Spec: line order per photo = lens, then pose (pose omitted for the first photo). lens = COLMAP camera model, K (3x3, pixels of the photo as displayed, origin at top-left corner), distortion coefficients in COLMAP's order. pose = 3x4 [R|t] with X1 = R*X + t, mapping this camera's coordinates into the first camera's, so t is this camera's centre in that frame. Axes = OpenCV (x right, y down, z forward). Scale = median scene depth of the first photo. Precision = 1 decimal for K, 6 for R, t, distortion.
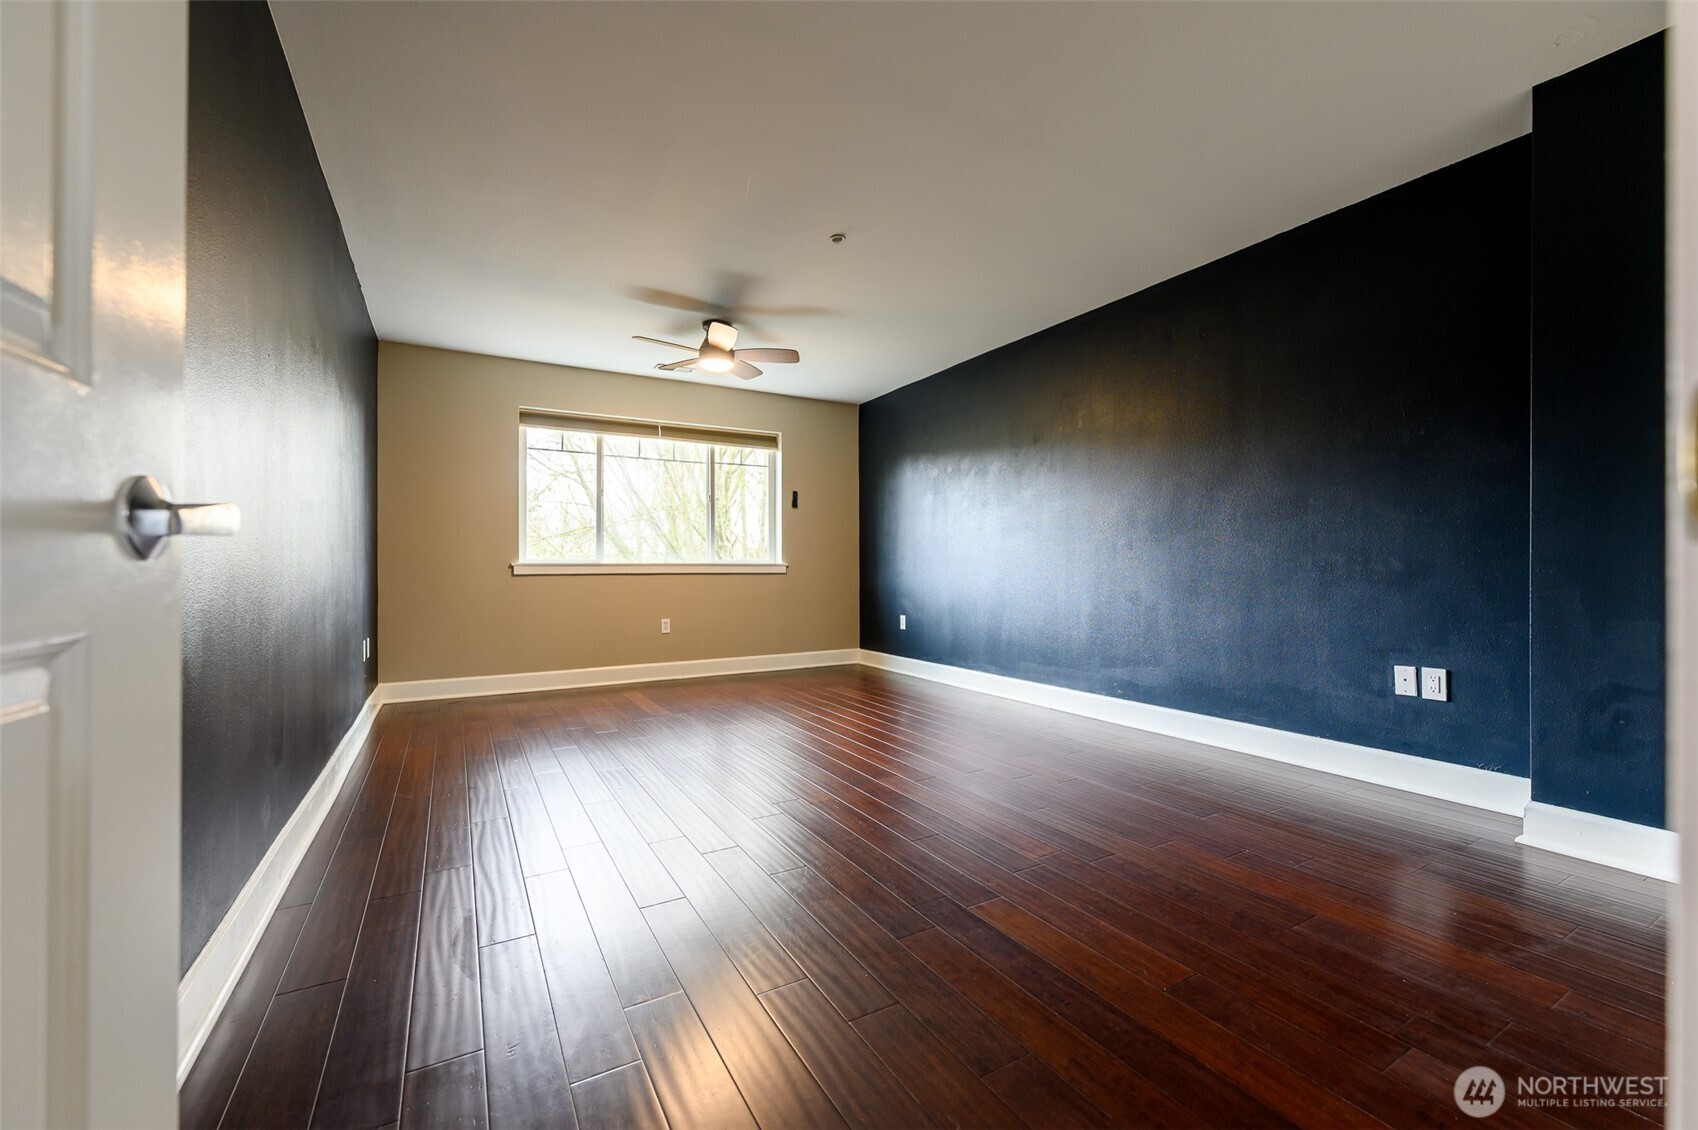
lens RADIAL K [[680.0, 0, 846.8], [0, 680.0, 568.1], [0, 0, 1]] dist [-0.000355, -0.000393]
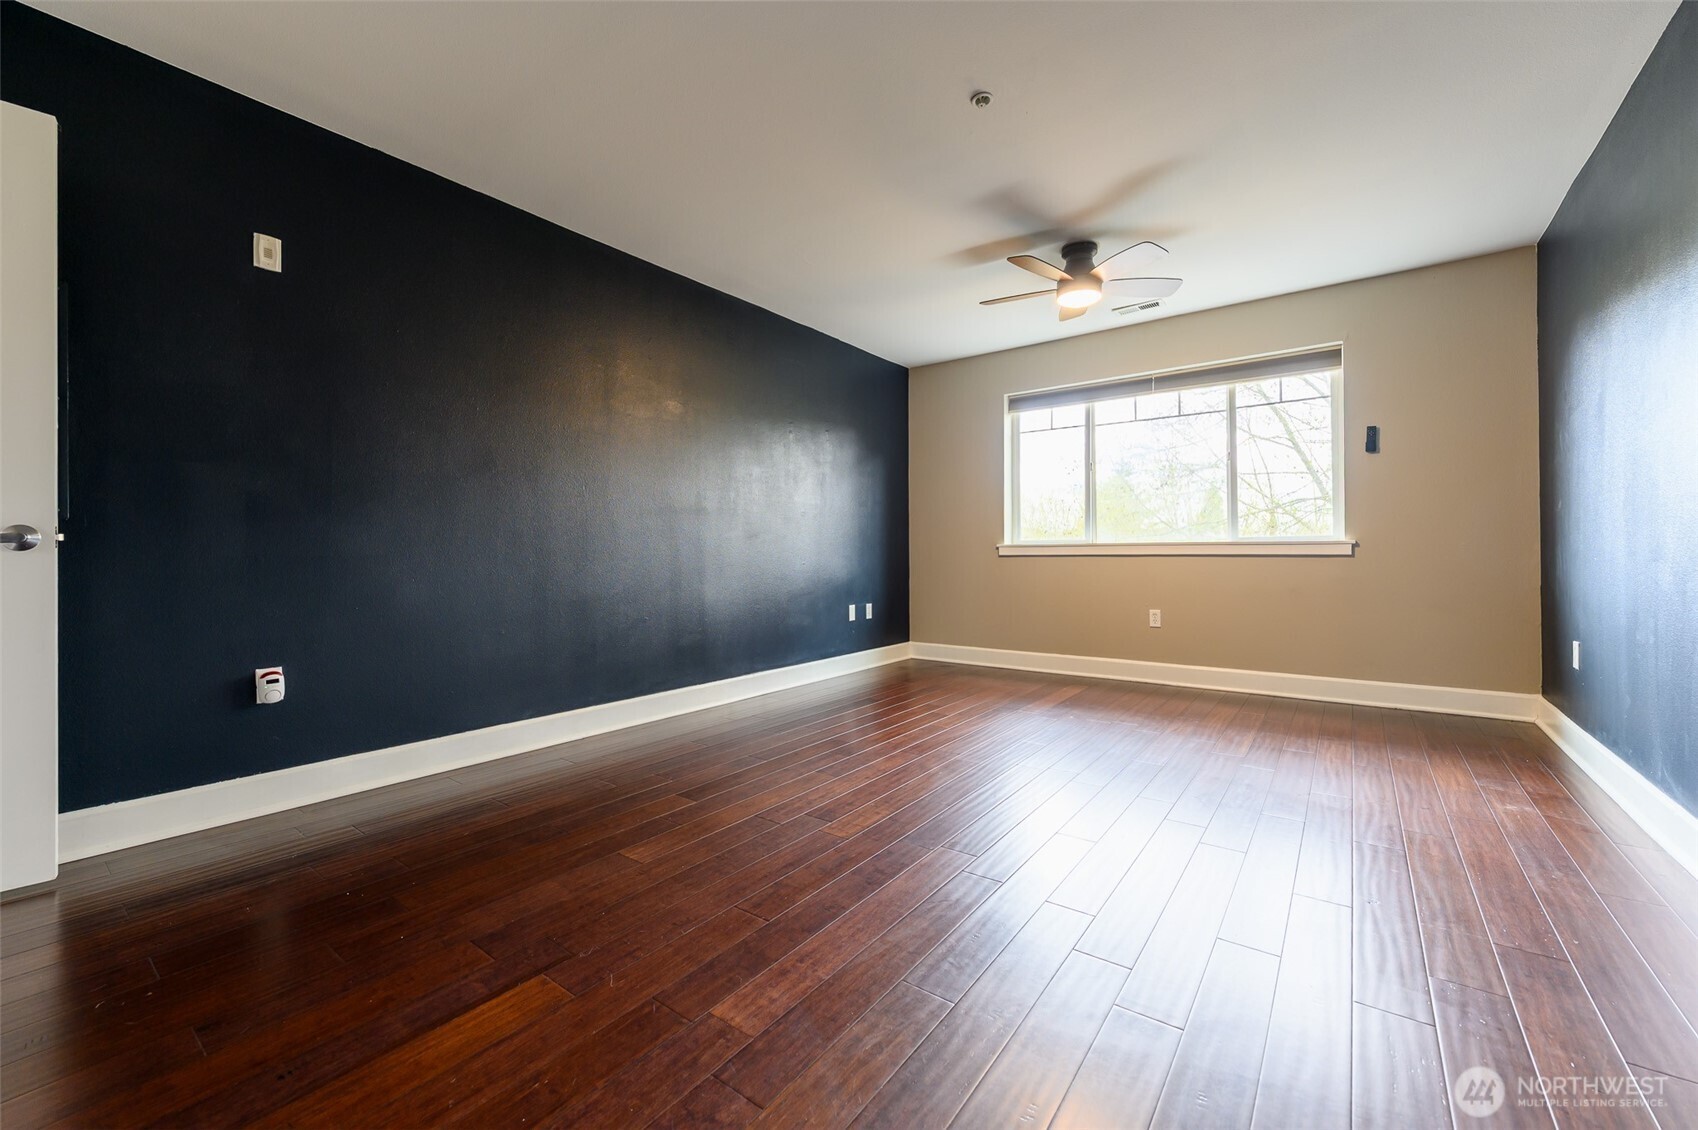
lens RADIAL K [[680.0, 0, 851.2], [0, 680.0, 555.2], [0, 0, 1]] dist [-0.000355, -0.000393]
pose [[0.404429, 0.005532, -0.914553, 0.333524], [0.007868, 0.999924, 0.009528, -0.002603], [0.914536, -0.011049, 0.404354, 0.317372]]
